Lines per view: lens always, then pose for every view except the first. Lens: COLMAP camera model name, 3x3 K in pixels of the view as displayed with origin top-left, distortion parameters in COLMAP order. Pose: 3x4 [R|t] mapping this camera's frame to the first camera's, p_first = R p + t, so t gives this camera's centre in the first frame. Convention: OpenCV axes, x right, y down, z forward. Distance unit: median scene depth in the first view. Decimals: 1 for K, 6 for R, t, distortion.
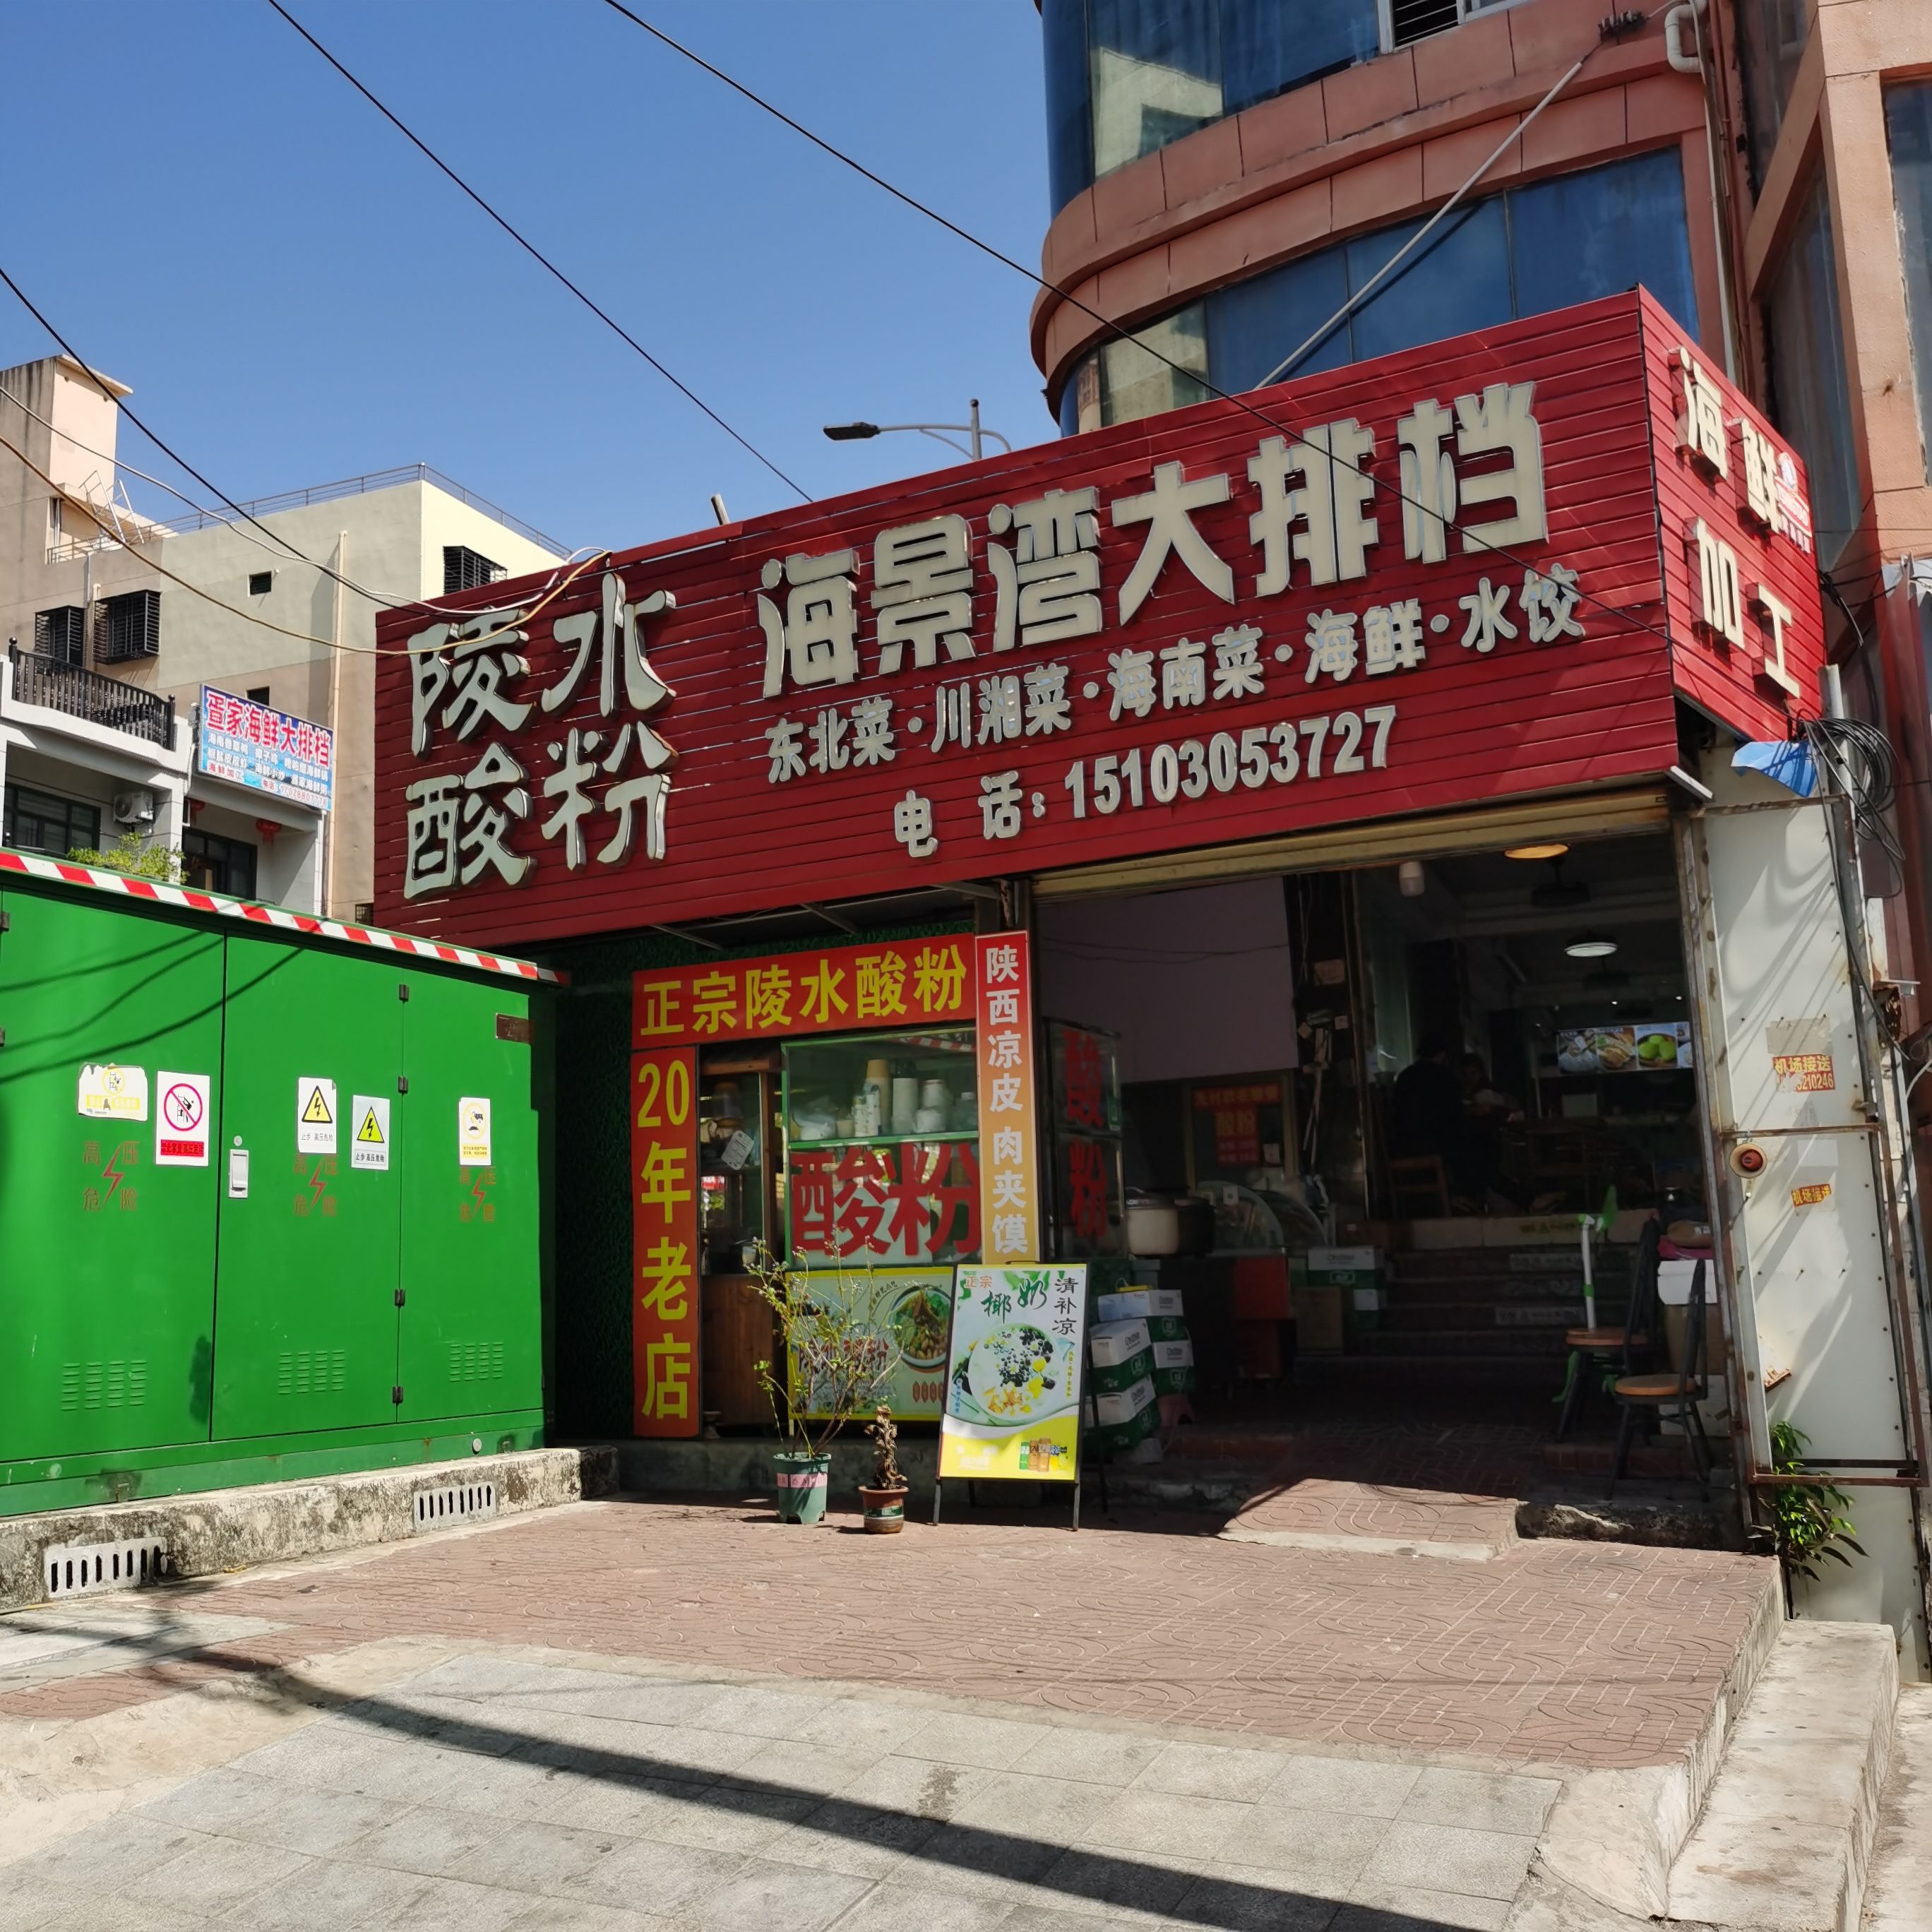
lens RADIAL K [[2109.3, 0, 965.2], [0, 2109.3, 971.3], [0, 0, 1]] dist [0.029162, -0.002321]
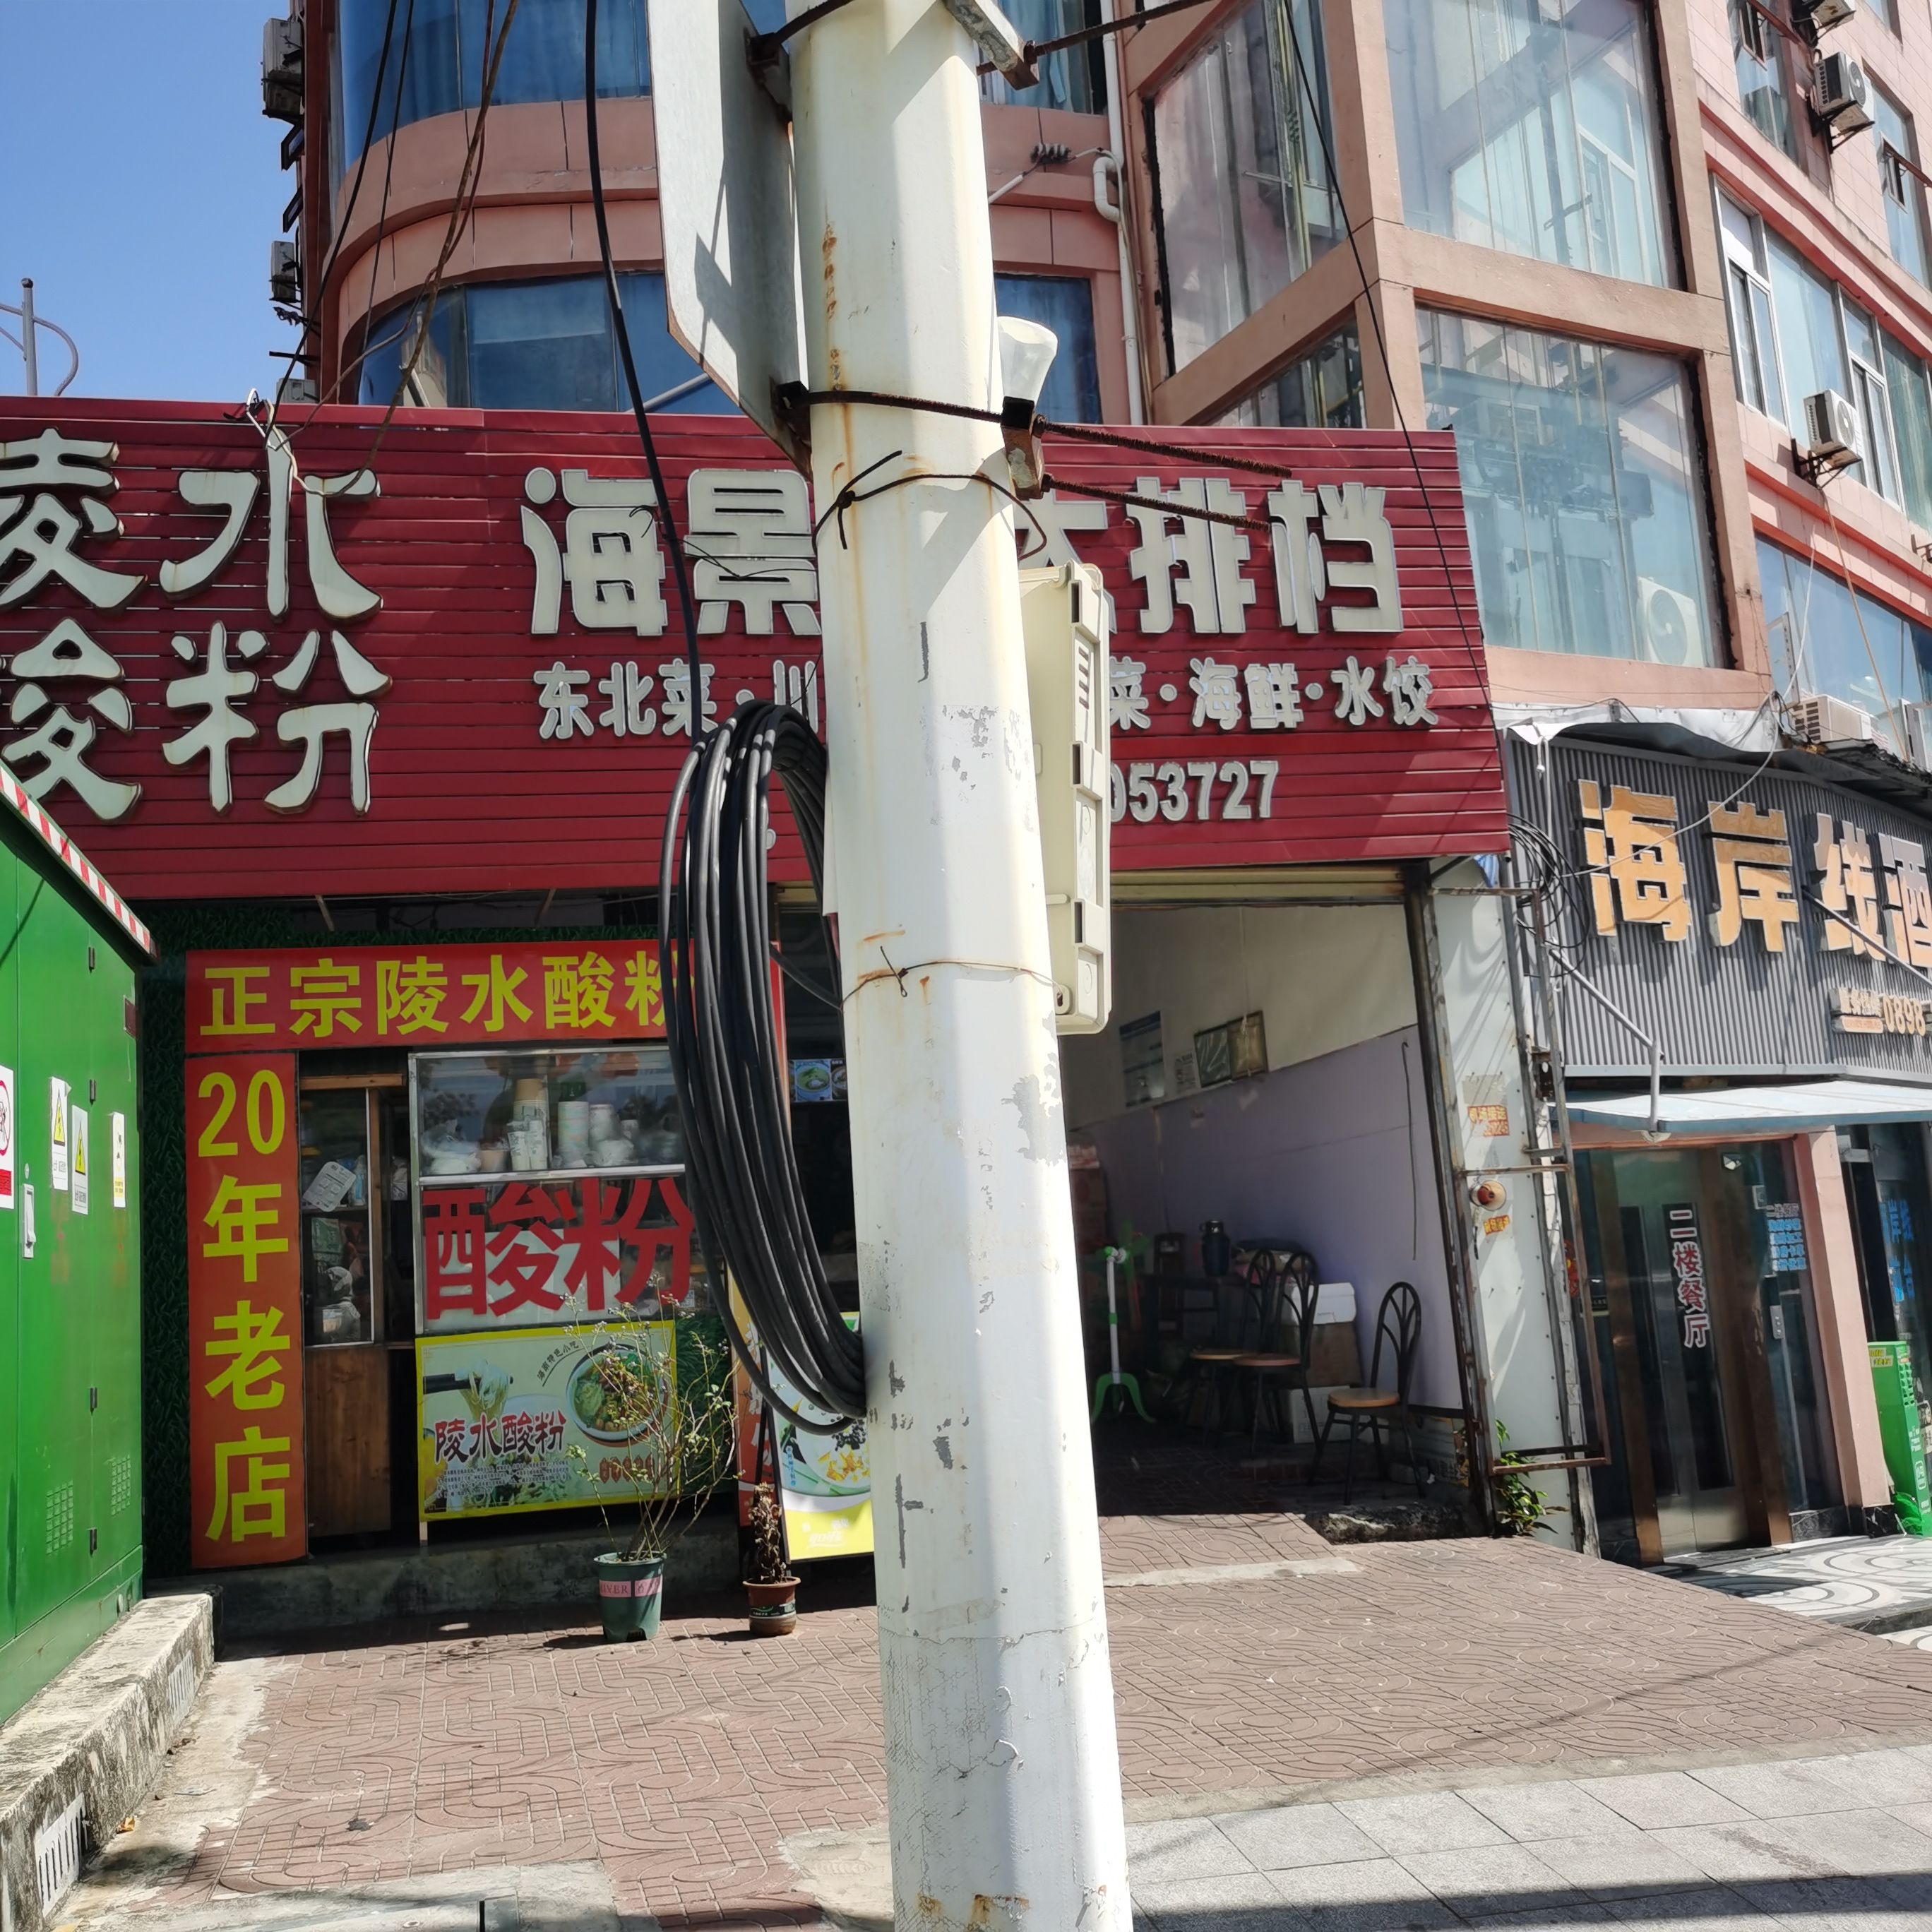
lens RADIAL K [[2070.4, 0, 966.0], [0, 2070.4, 966.0], [0, 0, 1]] dist [0.043854, -0.010983]
pose [[0.735776, 0.072891, 0.673291, -0.487663], [-0.057102, 0.997328, -0.045570, 0.025638], [-0.674814, -0.004917, 0.737972, 0.280344]]
